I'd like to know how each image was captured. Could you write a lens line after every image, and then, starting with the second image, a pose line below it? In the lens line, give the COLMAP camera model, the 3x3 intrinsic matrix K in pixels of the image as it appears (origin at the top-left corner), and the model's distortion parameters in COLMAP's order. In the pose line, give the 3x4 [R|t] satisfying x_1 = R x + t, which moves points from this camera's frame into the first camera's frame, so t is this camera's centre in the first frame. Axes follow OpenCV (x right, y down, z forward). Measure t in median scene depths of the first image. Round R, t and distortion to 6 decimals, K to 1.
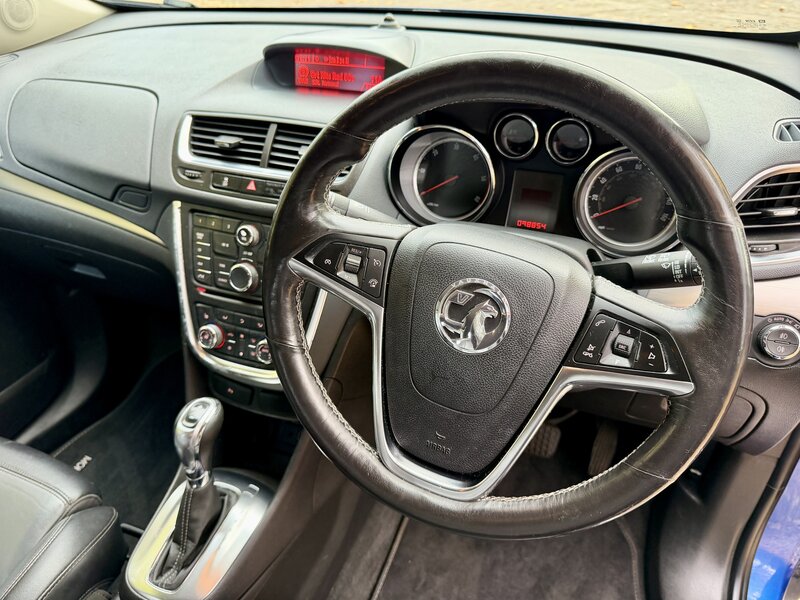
lens RADIAL K [[569.3, 0, 400.2], [0, 569.3, 306.7], [0, 0, 1]] dist [0.040433, -0.044959]
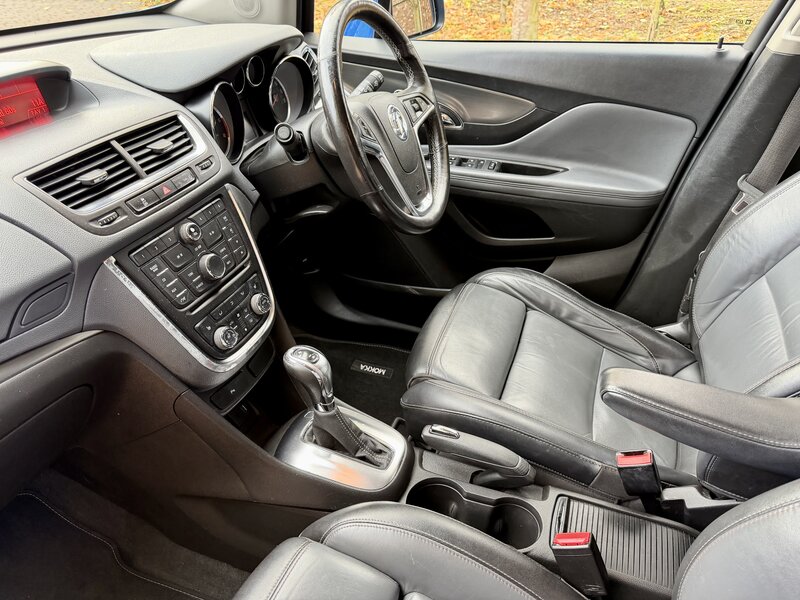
lens RADIAL K [[569.3, 0, 394.3], [0, 569.3, 297.7], [0, 0, 1]] dist [0.040433, -0.044959]
pose [[0.014576, -0.553355, 0.832818, -1.025782], [0.573525, 0.686898, 0.446363, -0.252653], [-0.819059, 0.471136, 0.327375, 0.338258]]
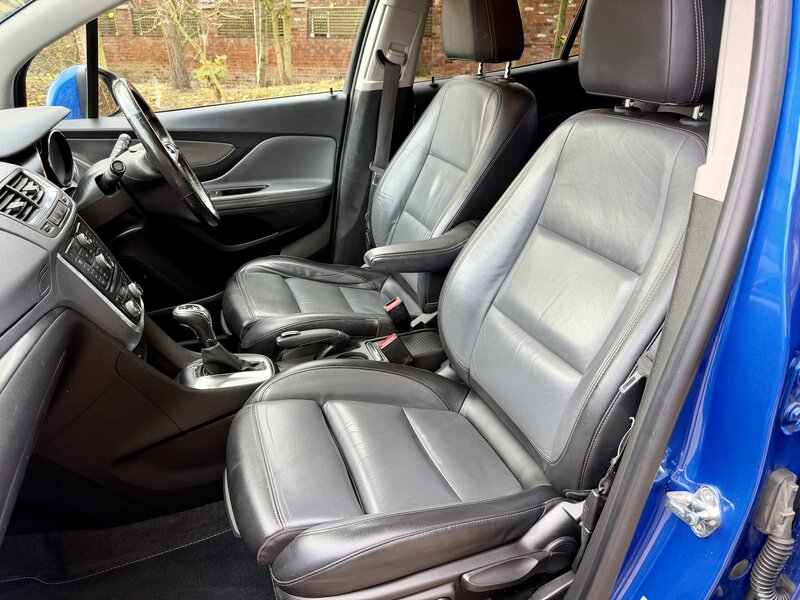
lens RADIAL K [[569.3, 0, 398.6], [0, 569.3, 299.7], [0, 0, 1]] dist [0.040433, -0.044959]
pose [[-0.635218, -0.325755, 0.700273, -1.555558], [0.462741, 0.565412, 0.682773, -0.560135], [-0.618359, 0.757755, -0.208420, 0.779330]]
